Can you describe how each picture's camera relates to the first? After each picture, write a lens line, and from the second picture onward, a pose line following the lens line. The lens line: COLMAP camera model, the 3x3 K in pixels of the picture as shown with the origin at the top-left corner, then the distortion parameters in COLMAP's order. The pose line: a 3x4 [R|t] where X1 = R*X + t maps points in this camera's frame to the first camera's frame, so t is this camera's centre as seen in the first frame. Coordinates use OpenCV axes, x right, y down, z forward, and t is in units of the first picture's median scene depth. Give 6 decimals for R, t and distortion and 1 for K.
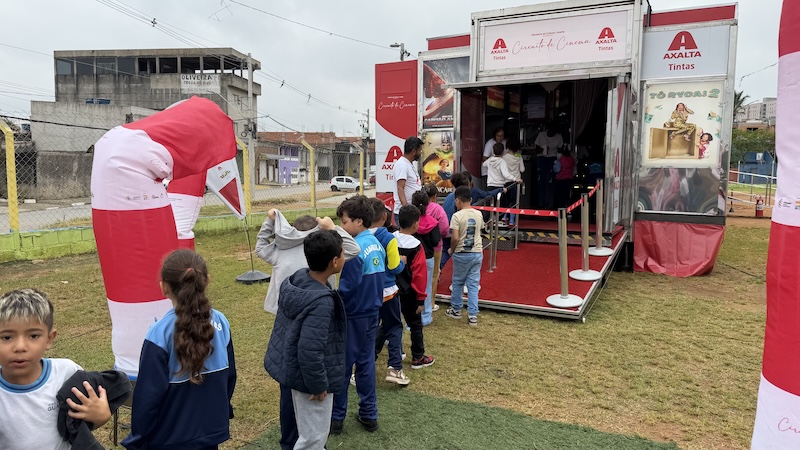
lens RADIAL K [[563.9, 0, 403.1], [0, 563.9, 225.6], [0, 0, 1]] dist [0.072599, -0.095890]
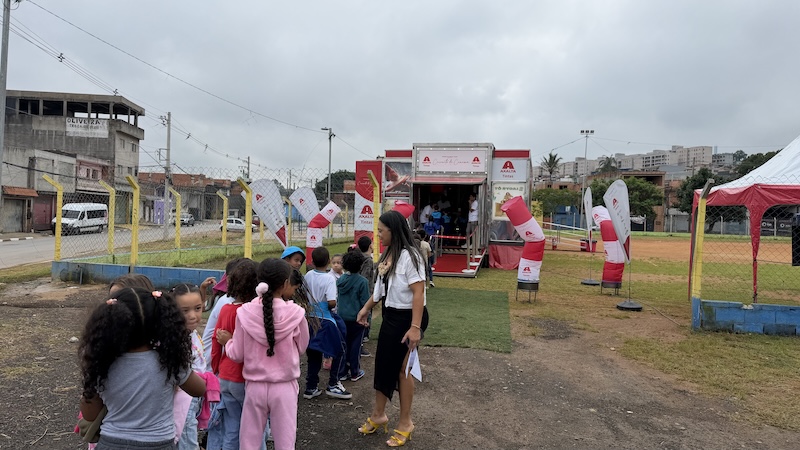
lens RADIAL K [[563.9, 0, 404.3], [0, 563.9, 226.9], [0, 0, 1]] dist [0.072599, -0.095890]
pose [[0.965228, 0.014473, 0.261007, -0.396708], [0.004910, 0.997286, -0.073458, 0.068118], [-0.261362, 0.072185, 0.962538, -0.838394]]
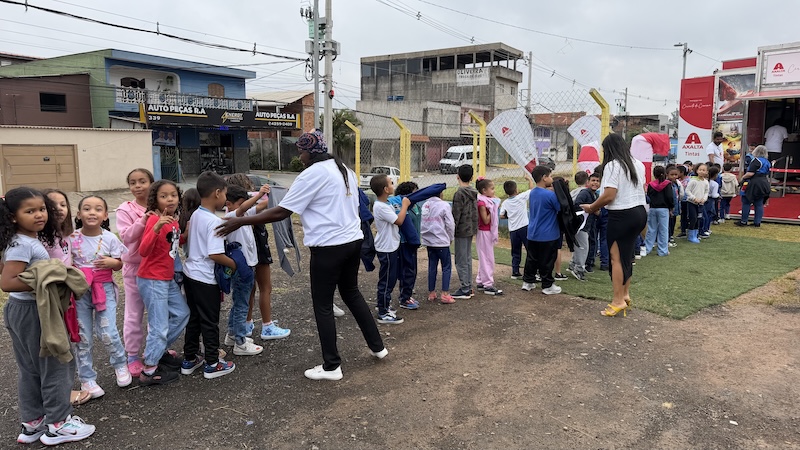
lens RADIAL K [[563.9, 0, 393.1], [0, 563.9, 228.6], [0, 0, 1]] dist [0.072599, -0.095890]
pose [[0.912906, 0.046494, -0.405514, -0.123453], [-0.030761, 0.998503, 0.045233, 0.074288], [0.407010, -0.028819, 0.912969, -0.771932]]
